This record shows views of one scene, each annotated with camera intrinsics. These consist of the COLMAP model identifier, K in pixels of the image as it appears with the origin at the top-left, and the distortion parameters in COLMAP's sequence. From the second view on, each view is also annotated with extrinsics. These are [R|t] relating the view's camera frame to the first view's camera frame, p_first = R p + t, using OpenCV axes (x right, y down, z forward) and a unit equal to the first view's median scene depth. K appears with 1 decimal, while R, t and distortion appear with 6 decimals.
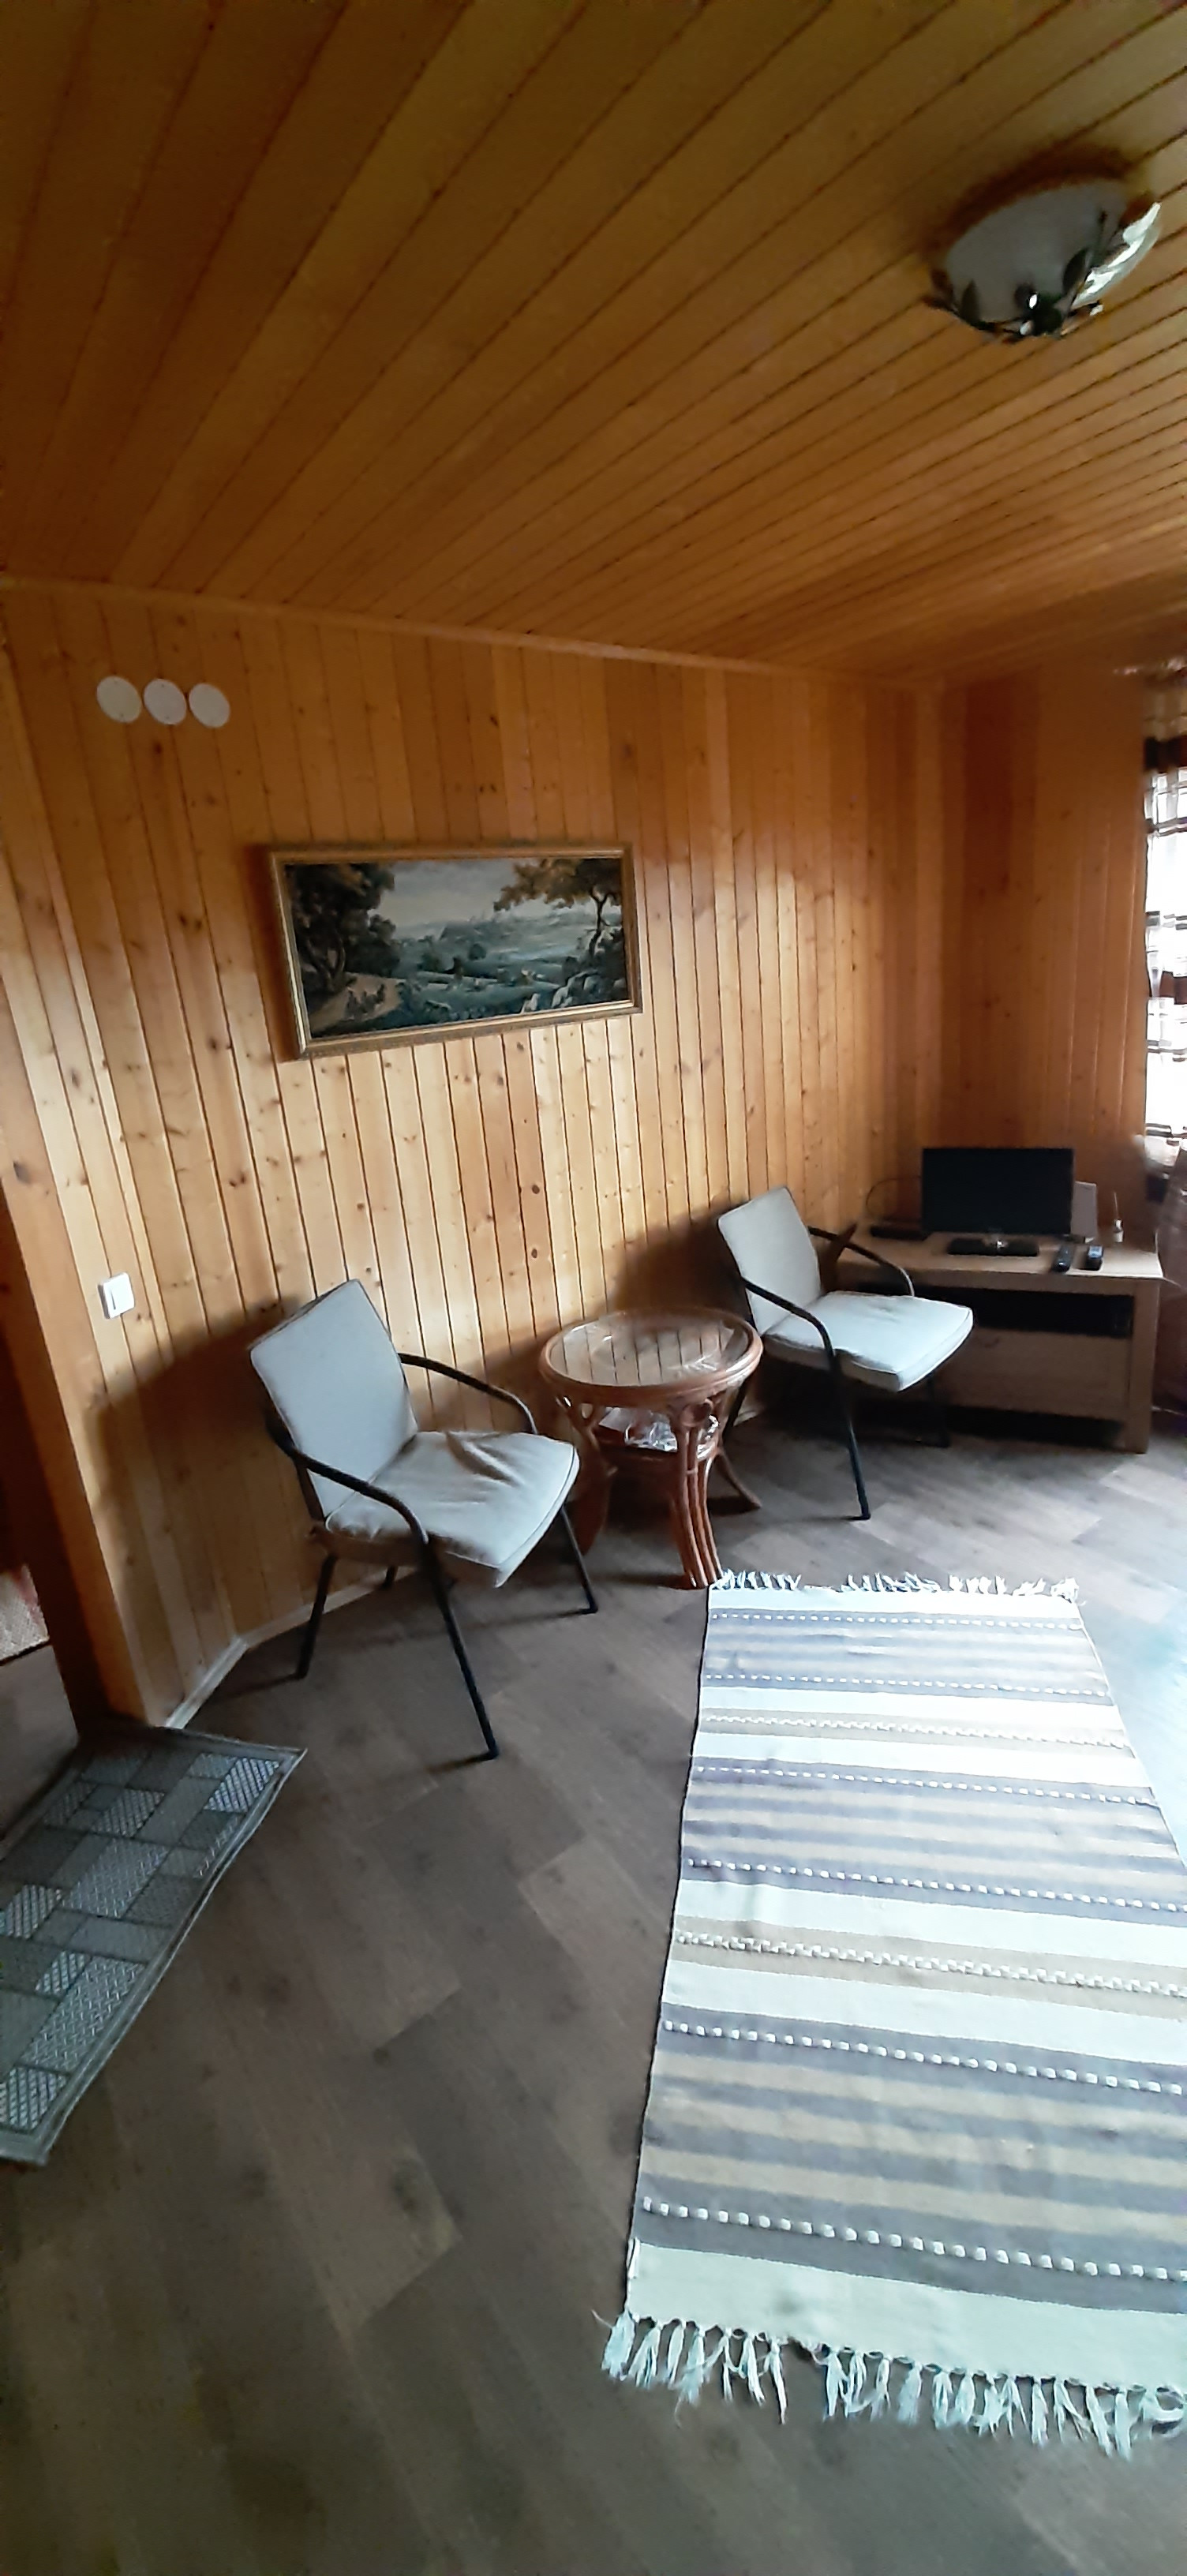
lens RADIAL K [[992.5, 0, 600.2], [0, 992.5, 1250.2], [0, 0, 1]] dist [0.010224, -0.011267]
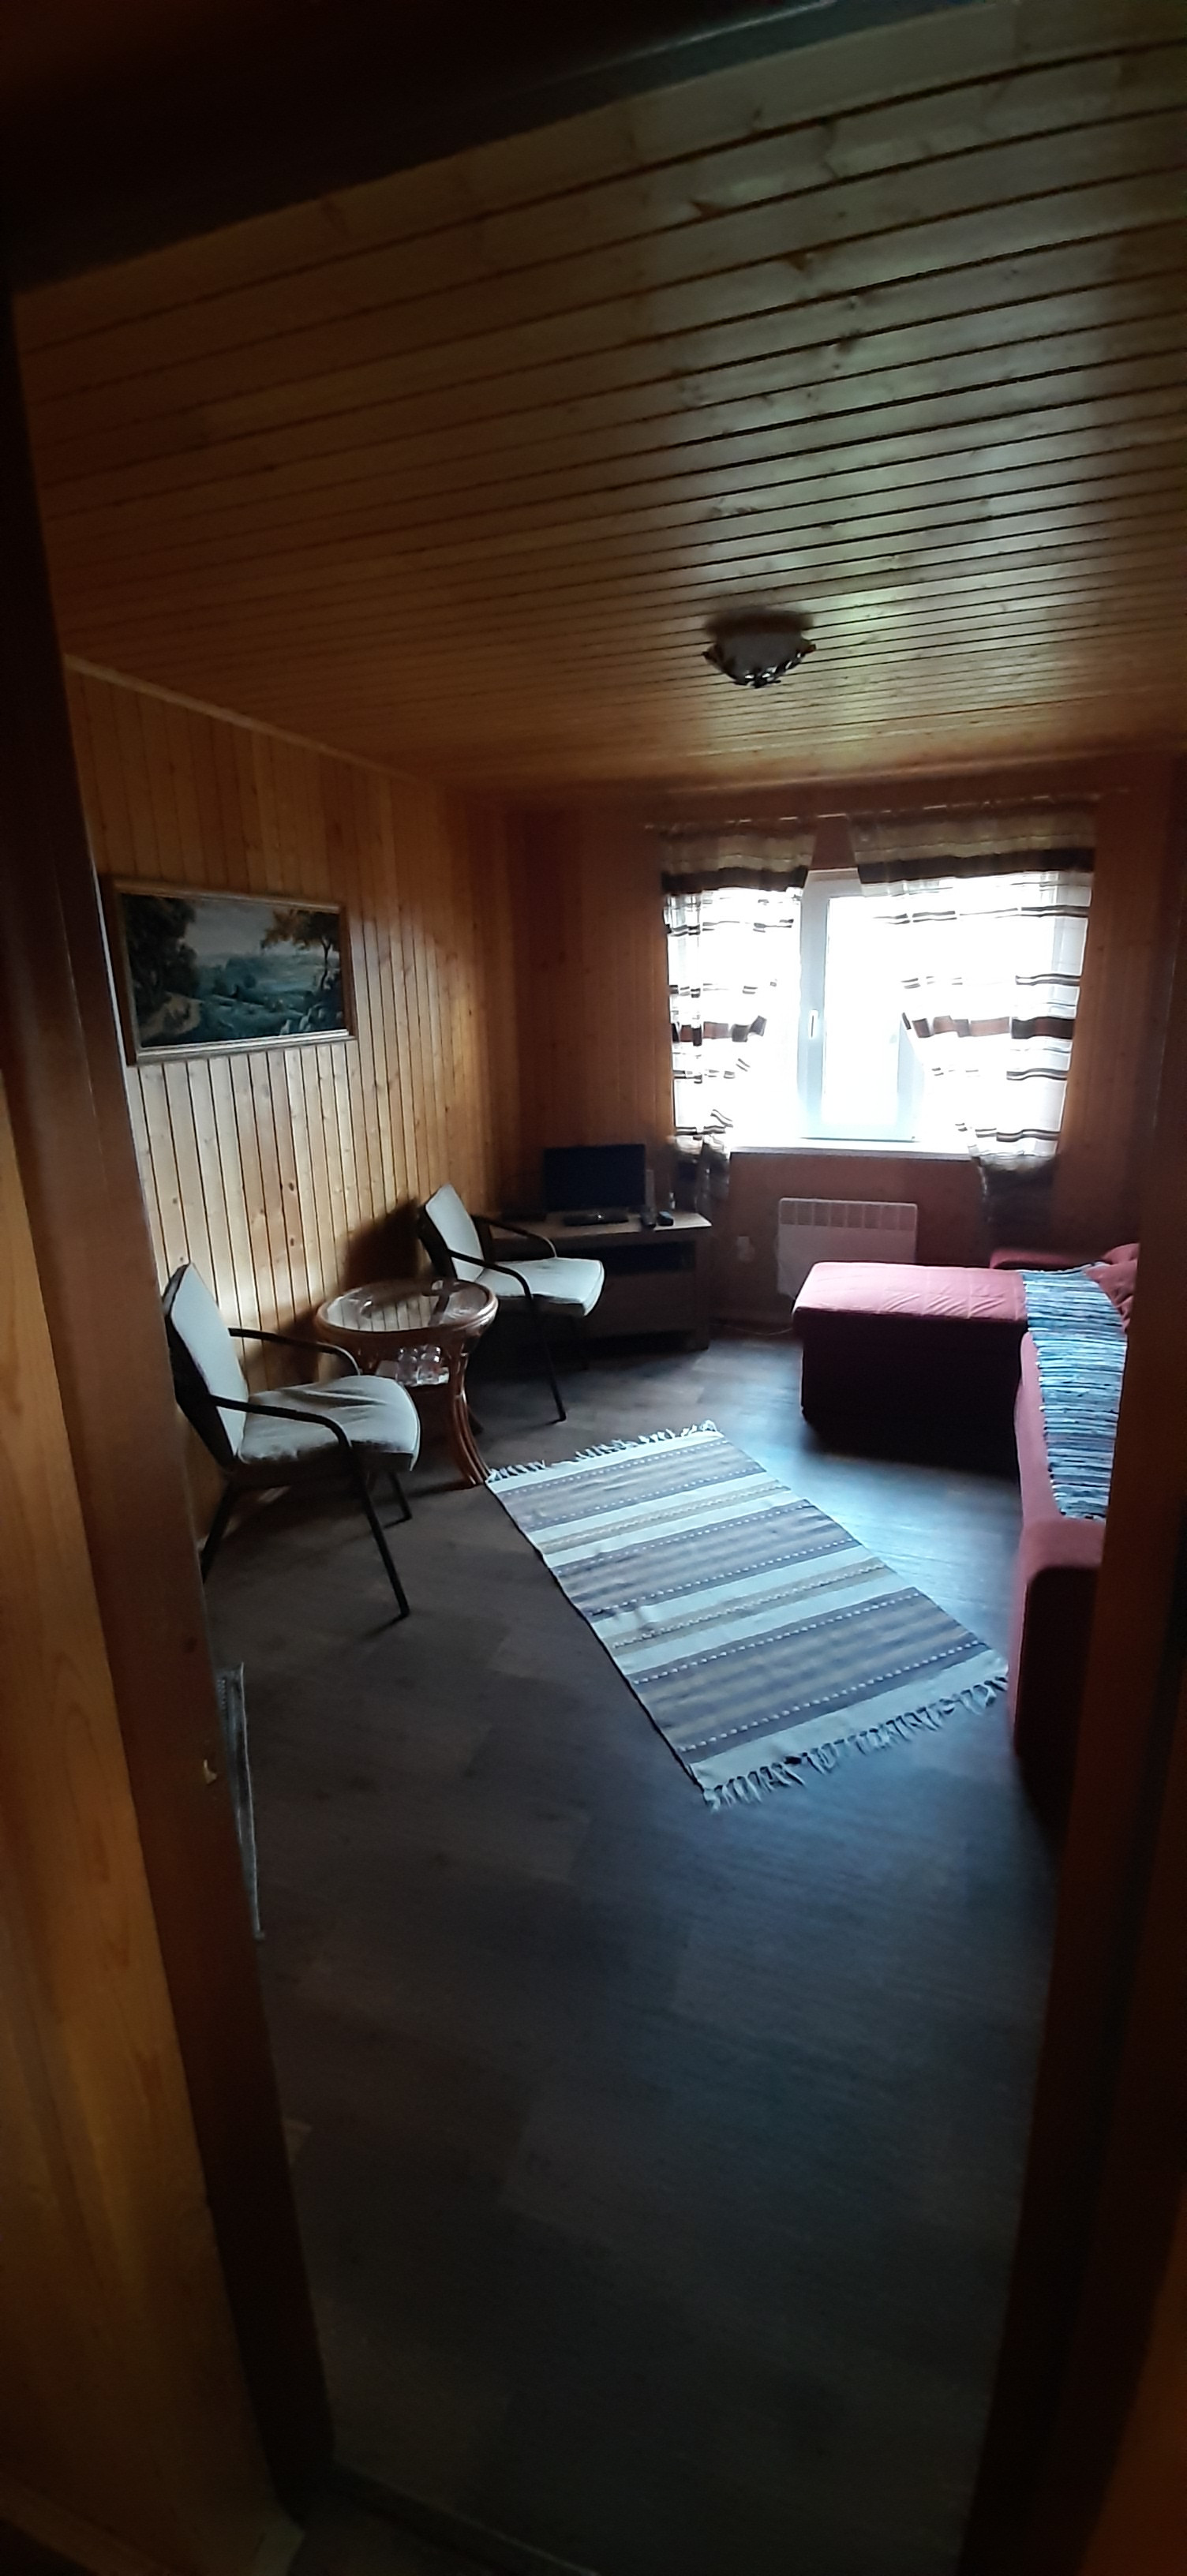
lens RADIAL K [[992.5, 0, 600.2], [0, 992.5, 1250.2], [0, 0, 1]] dist [0.010224, -0.011267]
pose [[0.829066, -0.084226, 0.552770, -0.442059], [0.116296, 0.992945, -0.023129, 0.086875], [-0.546923, 0.083461, 0.833013, -0.170087]]
